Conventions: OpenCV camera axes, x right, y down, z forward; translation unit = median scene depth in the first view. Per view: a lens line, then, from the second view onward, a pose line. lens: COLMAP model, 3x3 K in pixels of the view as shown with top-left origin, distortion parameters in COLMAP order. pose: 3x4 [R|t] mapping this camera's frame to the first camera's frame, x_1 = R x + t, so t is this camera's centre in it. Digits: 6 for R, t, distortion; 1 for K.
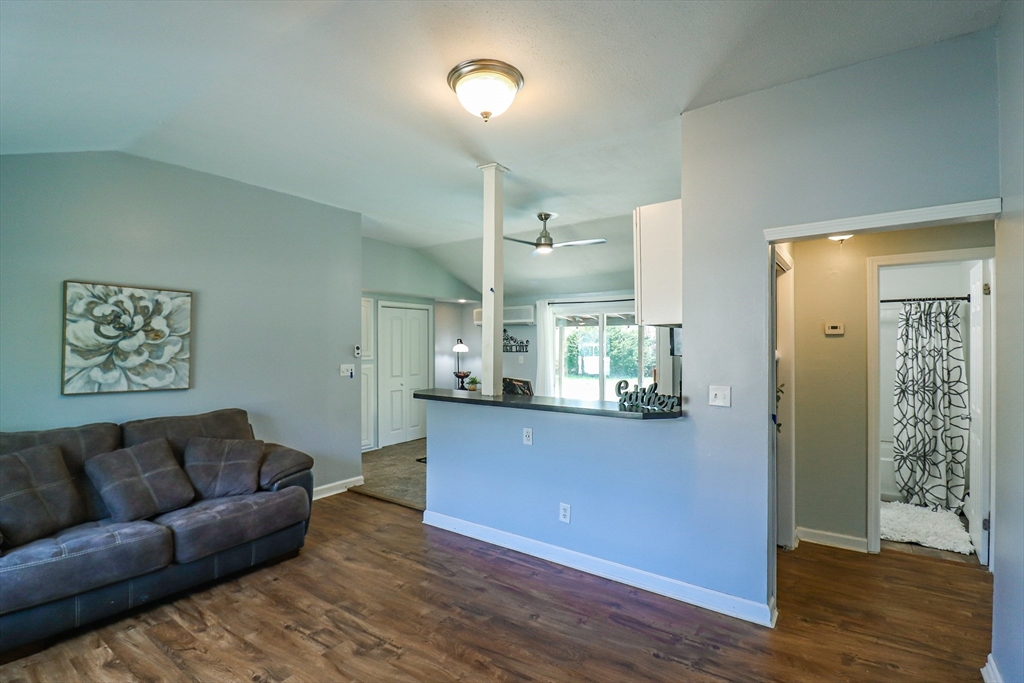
lens RADIAL K [[478.9, 0, 518.5], [0, 478.9, 346.0], [0, 0, 1]] dist [-0.002301, -0.014636]
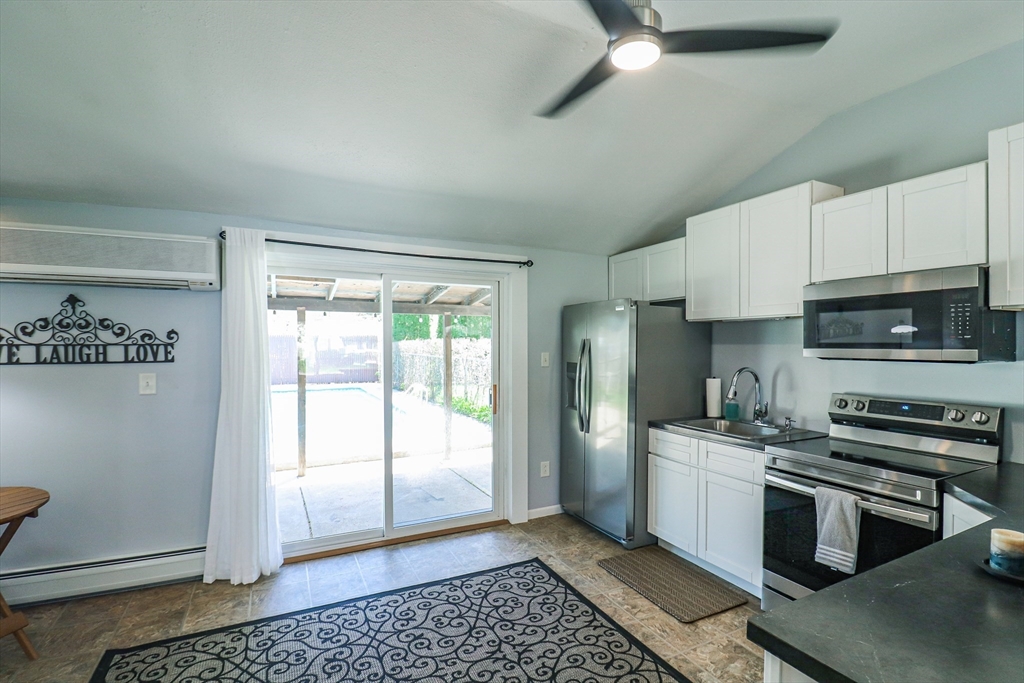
lens RADIAL K [[478.9, 0, 518.5], [0, 478.9, 346.0], [0, 0, 1]] dist [-0.002301, -0.014636]
pose [[0.465241, -0.002473, 0.885181, -0.422441], [0.002406, 0.999996, 0.001529, 0.000876], [-0.885181, 0.001419, 0.465245, 1.381608]]
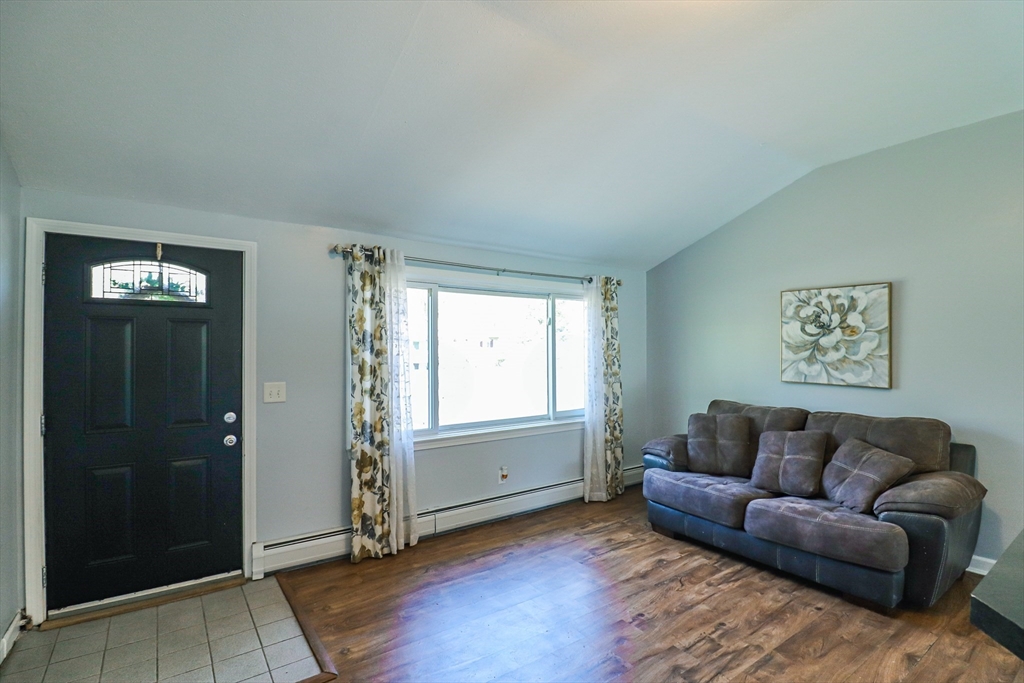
lens RADIAL K [[478.9, 0, 518.5], [0, 478.9, 346.0], [0, 0, 1]] dist [-0.002301, -0.014636]
pose [[-0.327876, -0.007153, -0.944694, 0.444815], [0.000353, 0.999970, -0.007694, 0.016510], [0.944721, -0.002856, -0.327863, 0.700118]]
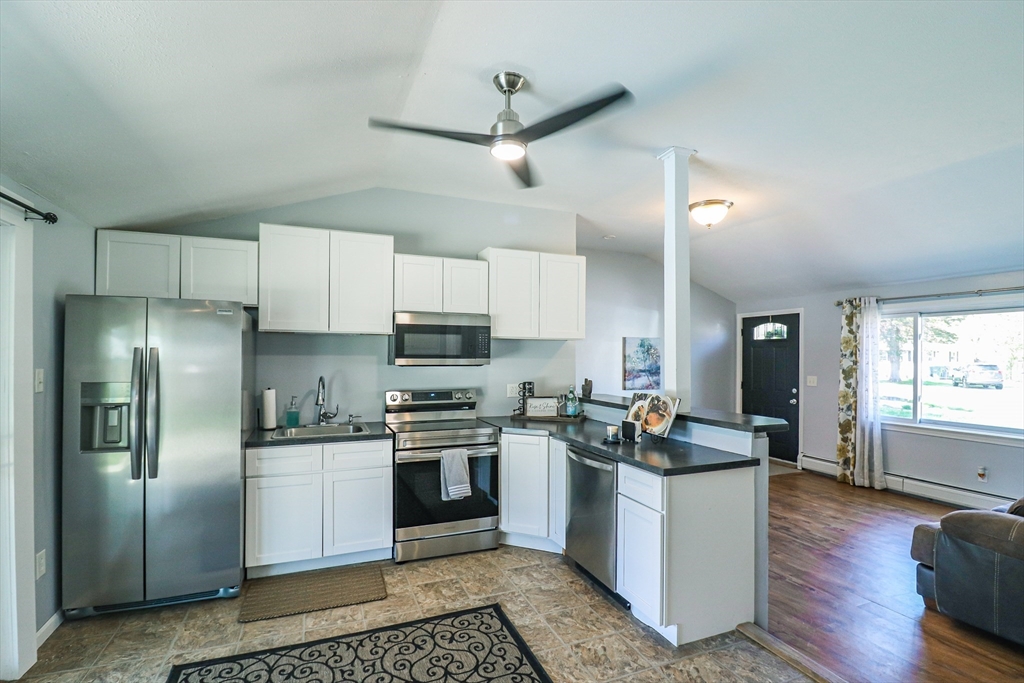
lens RADIAL K [[478.9, 0, 518.5], [0, 478.9, 346.0], [0, 0, 1]] dist [-0.002301, -0.014636]
pose [[-0.846271, 0.004316, 0.532734, -0.304039], [-0.003352, 0.999904, -0.013425, -0.007980], [-0.532741, -0.013147, -0.846176, 2.117226]]
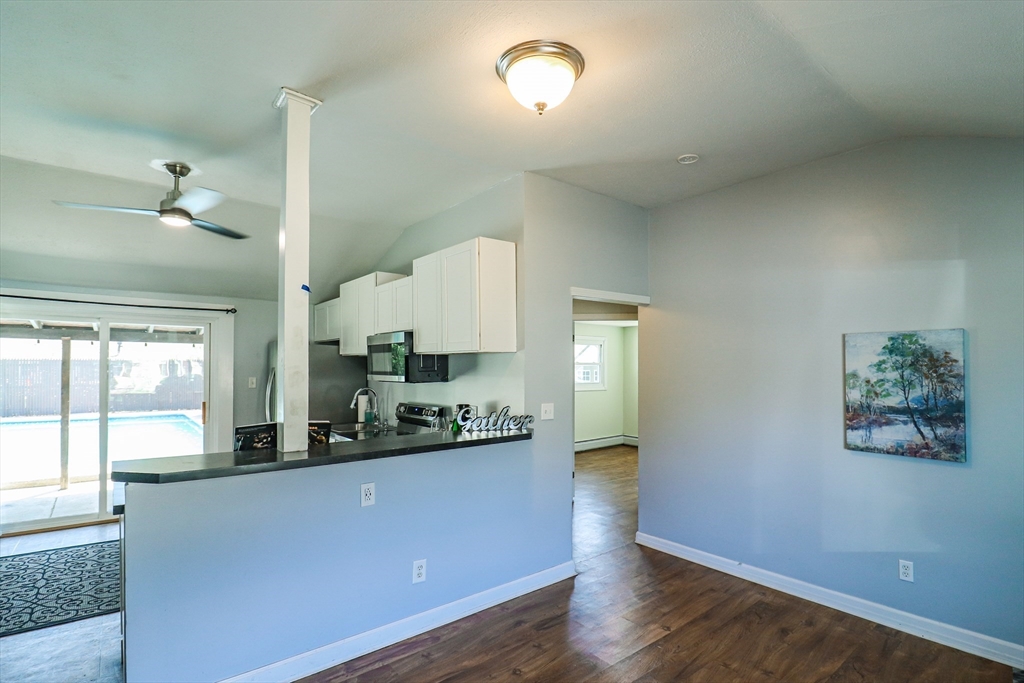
lens RADIAL K [[493.4, 0, 516.2], [0, 493.4, 363.1], [0, 0, 1]] dist [0.000492, -0.014552]
pose [[0.262229, 0.012241, 0.964928, -0.681645], [0.001921, 0.999911, -0.013207, -0.006018], [-0.965004, 0.005316, 0.262182, 0.587559]]
